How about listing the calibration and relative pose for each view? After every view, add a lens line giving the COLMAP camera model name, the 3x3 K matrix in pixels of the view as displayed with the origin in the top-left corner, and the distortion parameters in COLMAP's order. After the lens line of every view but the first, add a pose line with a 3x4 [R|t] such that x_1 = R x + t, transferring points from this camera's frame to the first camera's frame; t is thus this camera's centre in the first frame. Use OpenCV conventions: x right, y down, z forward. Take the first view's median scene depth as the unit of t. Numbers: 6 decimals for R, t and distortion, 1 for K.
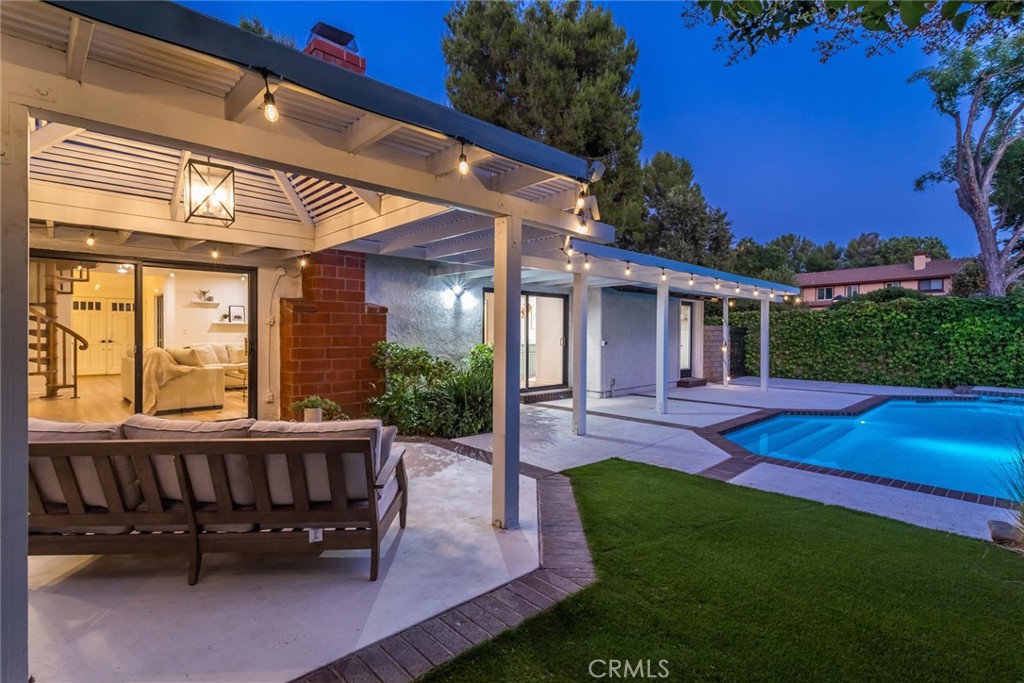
lens RADIAL K [[481.9, 0, 512.8], [0, 481.9, 337.3], [0, 0, 1]] dist [0.001575, 0.000460]
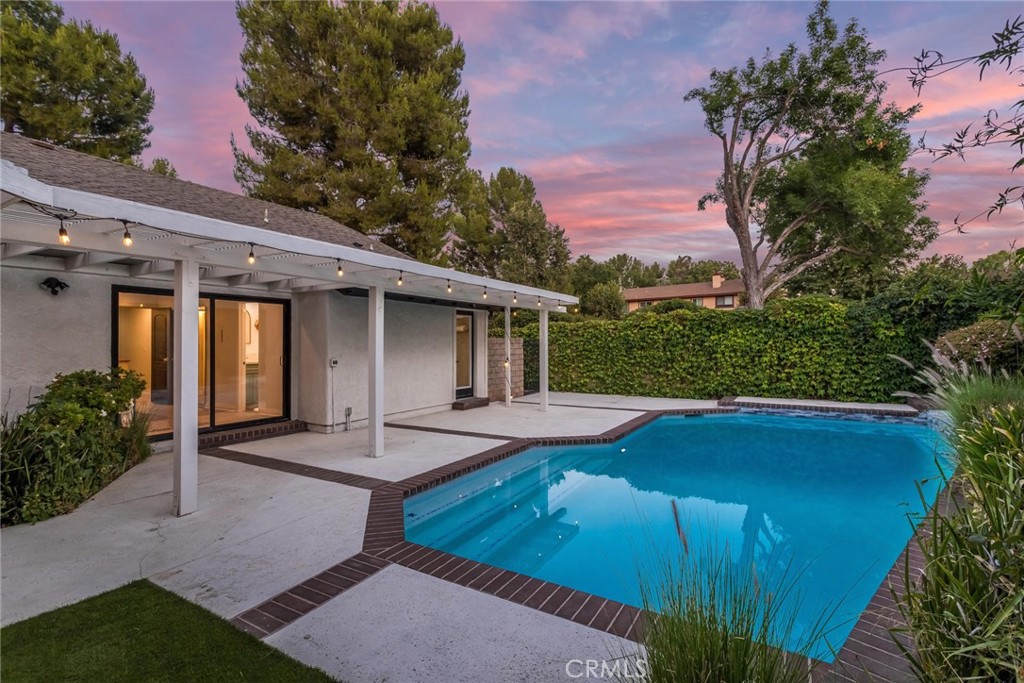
lens RADIAL K [[473.8, 0, 507.7], [0, 473.8, 342.9], [0, 0, 1]] dist [-0.001498, 0.000136]
pose [[0.963482, -0.007121, 0.267677, 0.191404], [0.009905, 0.999910, -0.009049, -0.006971], [-0.267588, 0.011370, 0.963466, 0.141780]]
